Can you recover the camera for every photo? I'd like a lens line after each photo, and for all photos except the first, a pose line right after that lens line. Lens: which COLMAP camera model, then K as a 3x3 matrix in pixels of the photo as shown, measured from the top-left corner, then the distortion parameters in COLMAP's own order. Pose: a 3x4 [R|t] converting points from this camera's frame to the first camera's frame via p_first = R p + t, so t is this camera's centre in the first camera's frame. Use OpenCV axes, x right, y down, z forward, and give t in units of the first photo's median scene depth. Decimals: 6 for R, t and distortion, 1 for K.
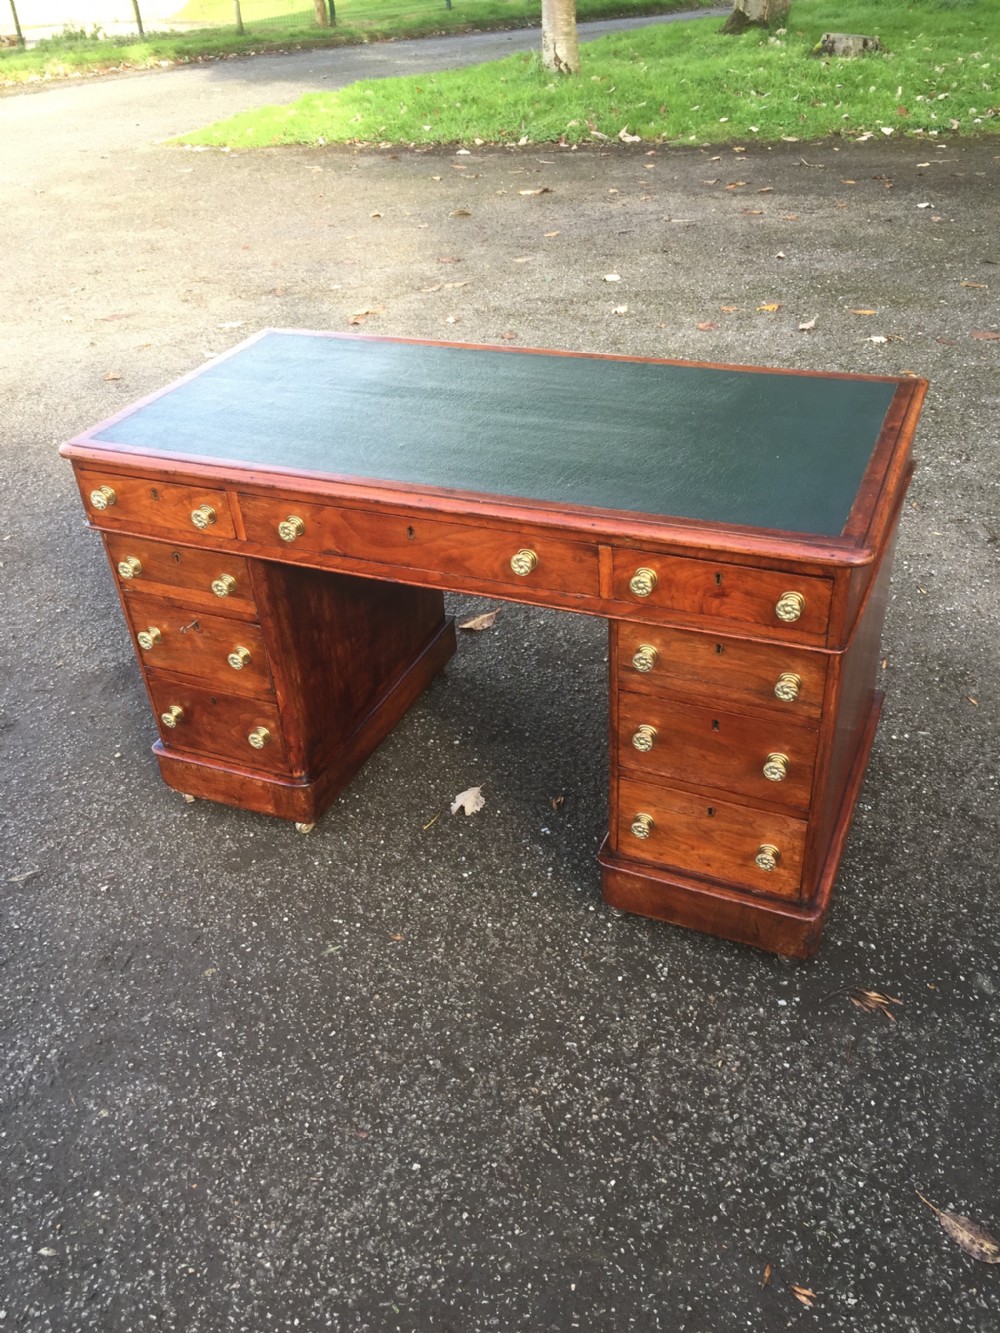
lens RADIAL K [[1145.9, 0, 504.7], [0, 1145.9, 664.7], [0, 0, 1]] dist [0.087199, -0.120564]
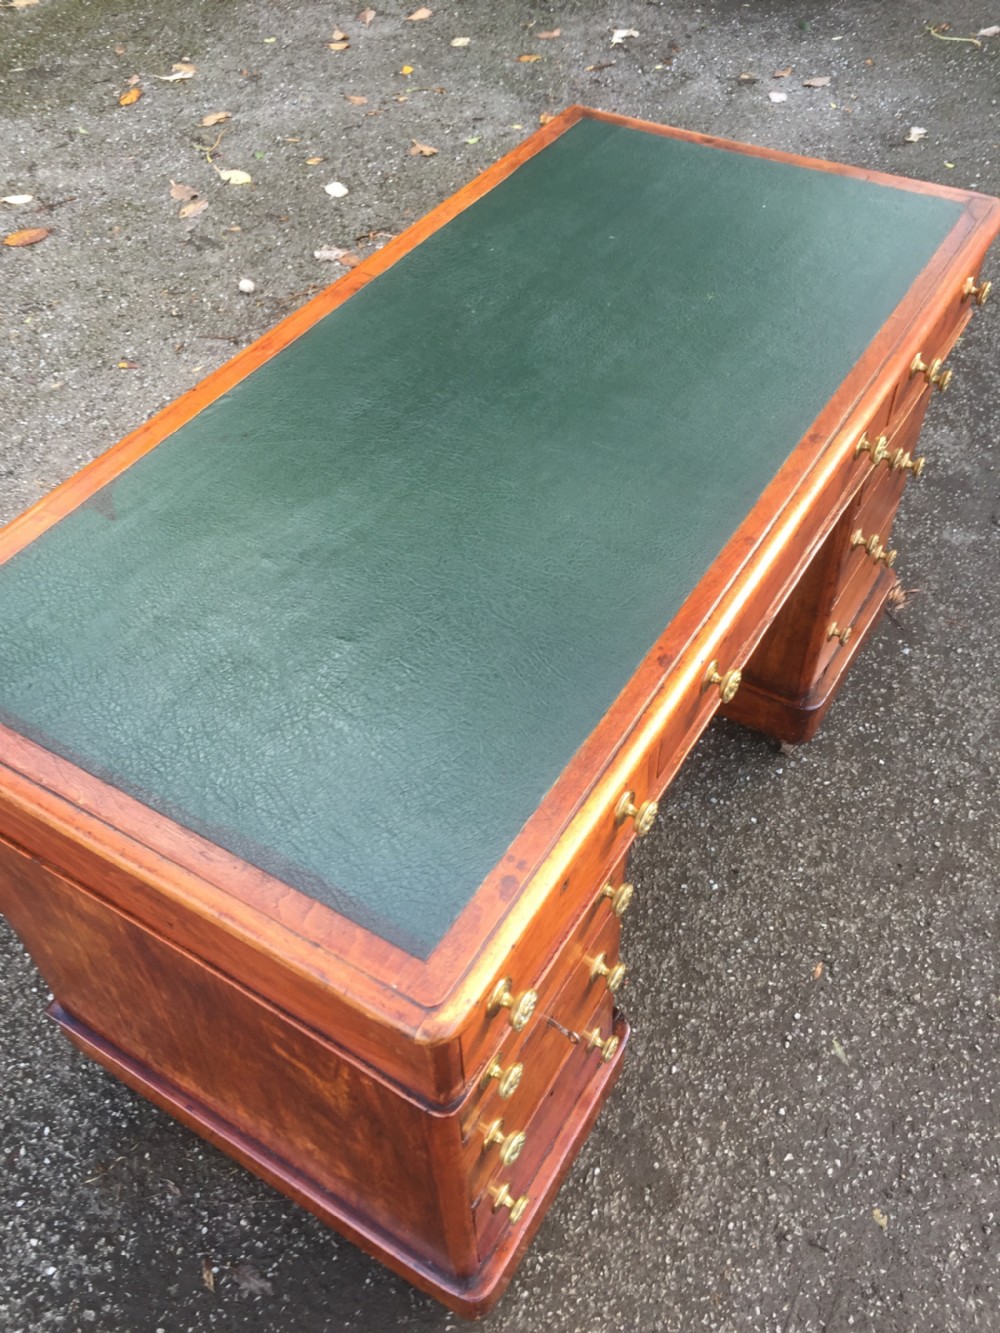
lens RADIAL K [[1145.9, 0, 505.8], [0, 1145.9, 647.8], [0, 0, 1]] dist [0.087199, -0.120564]
pose [[0.139093, -0.682559, 0.717472, -0.583128], [0.560736, 0.651460, 0.511052, -0.472591], [-0.816228, 0.331229, 0.473350, 0.764820]]
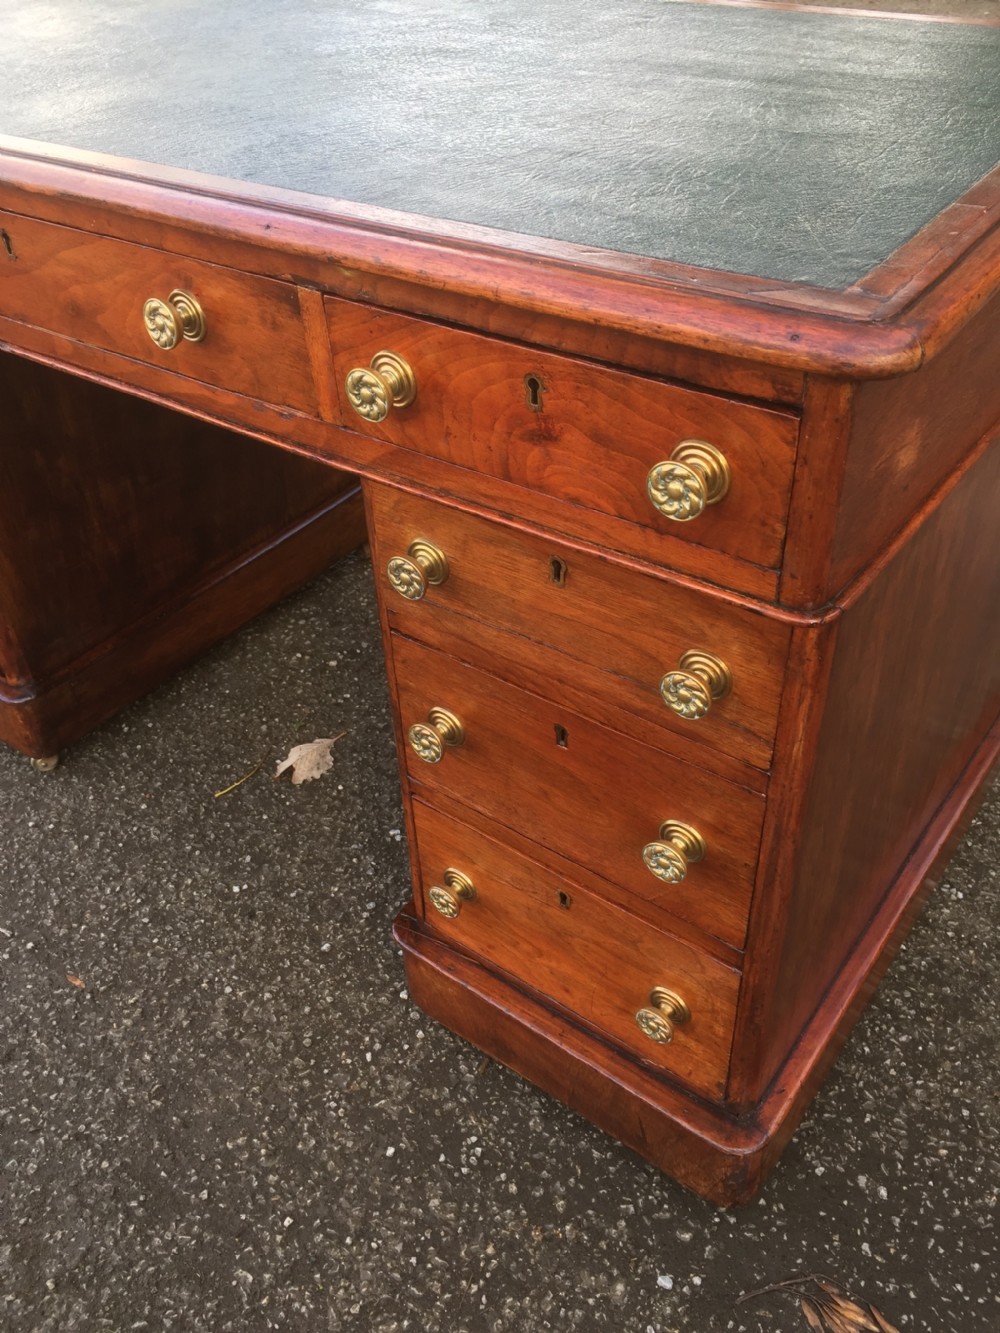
lens RADIAL K [[1145.9, 0, 504.5], [0, 1145.9, 665.4], [0, 0, 1]] dist [0.087199, -0.120564]
pose [[0.974706, 0.150022, -0.165653, 0.208667], [-0.132996, 0.985045, 0.109541, -0.019876], [0.179609, -0.084739, 0.980082, 0.495418]]
